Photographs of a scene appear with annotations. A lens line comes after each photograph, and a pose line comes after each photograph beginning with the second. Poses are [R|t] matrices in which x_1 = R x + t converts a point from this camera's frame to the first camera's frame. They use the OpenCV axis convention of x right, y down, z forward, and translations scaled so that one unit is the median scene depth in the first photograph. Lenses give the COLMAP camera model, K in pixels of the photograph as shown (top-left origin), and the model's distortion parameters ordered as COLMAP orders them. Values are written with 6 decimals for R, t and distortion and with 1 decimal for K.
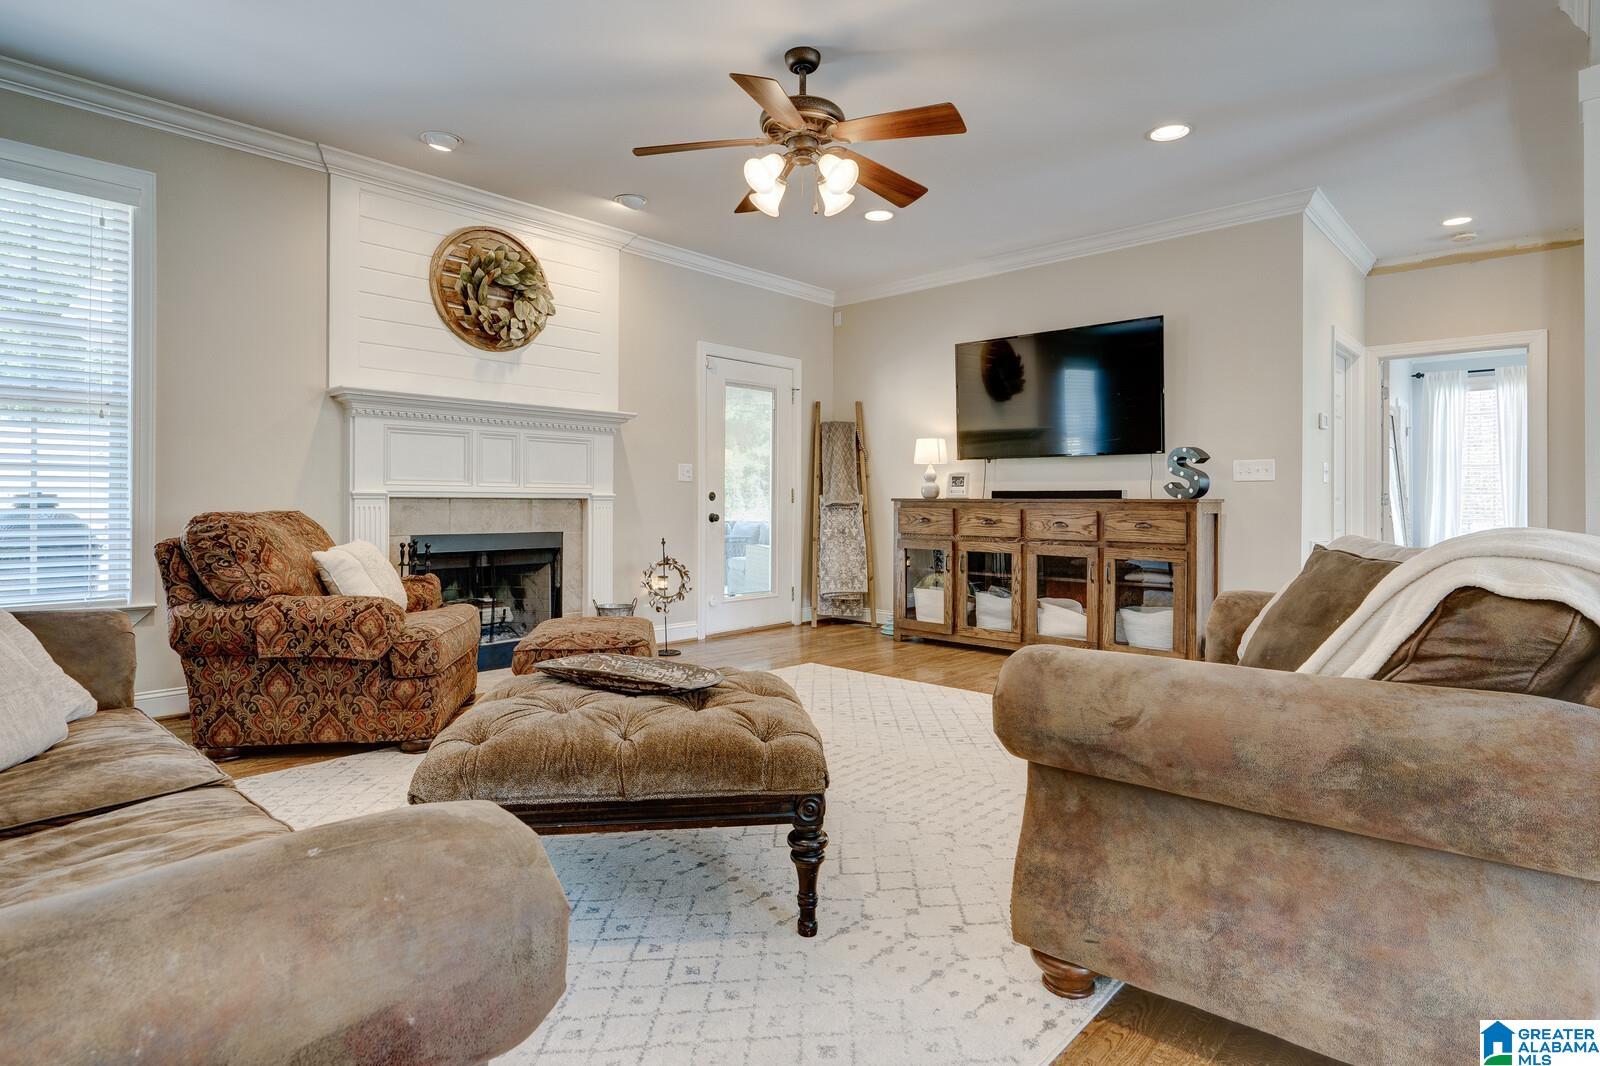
lens RADIAL K [[823.4, 0, 818.7], [0, 823.4, 501.4], [0, 0, 1]] dist [-0.003518, -0.001068]
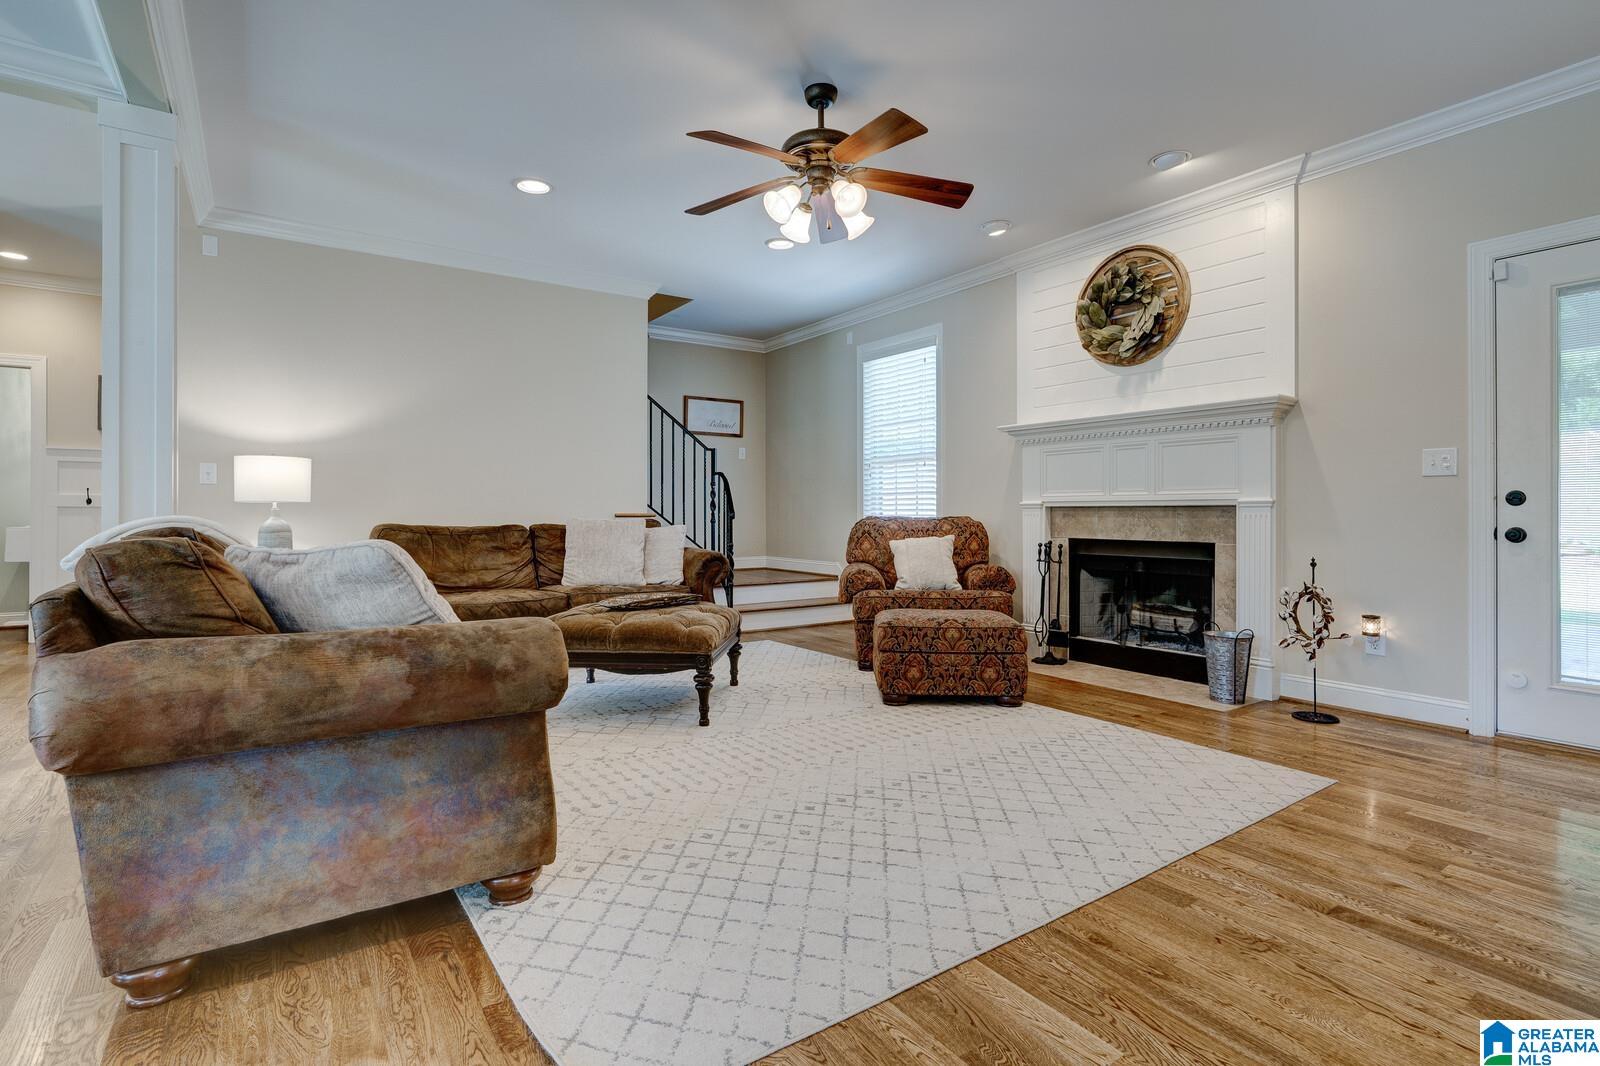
lens RADIAL K [[787.9, 0, 799.8], [0, 787.9, 514.3], [0, 0, 1]] dist [-0.001566, -0.000340]
pose [[-0.225826, -0.004645, -0.974157, 0.686857], [-0.002292, 0.999988, -0.004236, 0.011613], [0.974165, 0.001276, -0.225834, 0.838632]]
